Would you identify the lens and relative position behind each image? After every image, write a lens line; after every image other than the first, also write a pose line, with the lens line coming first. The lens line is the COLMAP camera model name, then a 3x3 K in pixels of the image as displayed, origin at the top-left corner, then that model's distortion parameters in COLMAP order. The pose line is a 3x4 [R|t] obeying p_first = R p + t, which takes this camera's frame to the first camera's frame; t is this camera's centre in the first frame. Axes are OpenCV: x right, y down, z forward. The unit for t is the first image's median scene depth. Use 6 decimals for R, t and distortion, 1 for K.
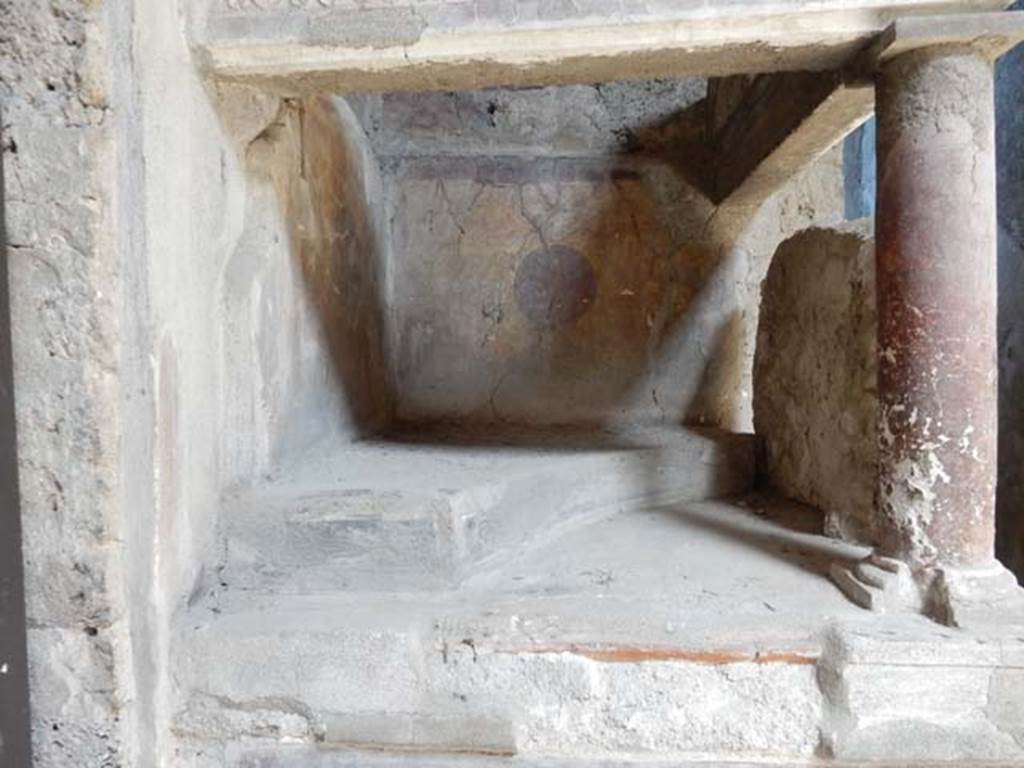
lens RADIAL K [[1009.5, 0, 512.0], [0, 1009.5, 384.0], [0, 0, 1]] dist [-0.056723, -0.004134]
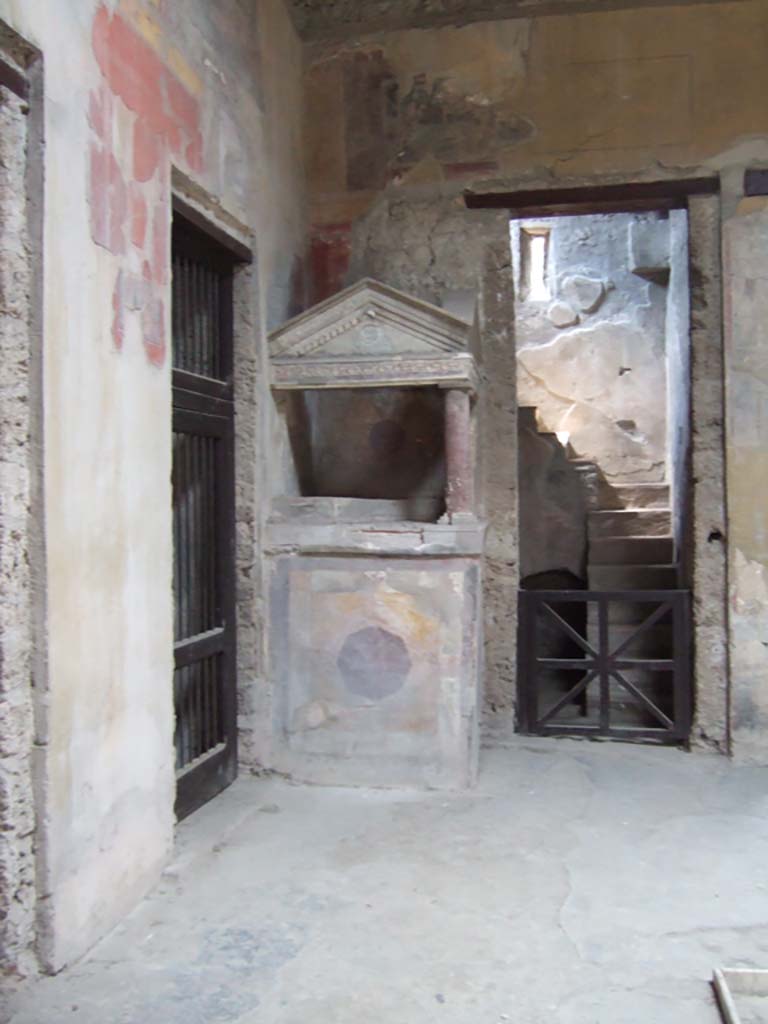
lens RADIAL K [[1009.5, 0, 384.0], [0, 1009.5, 512.0], [0, 0, 1]] dist [-0.056723, -0.004134]
pose [[0.999330, 0.008963, -0.035487, 0.318482], [-0.009226, 0.999931, -0.007265, 0.225444], [0.035419, 0.007588, 0.999344, -3.367118]]
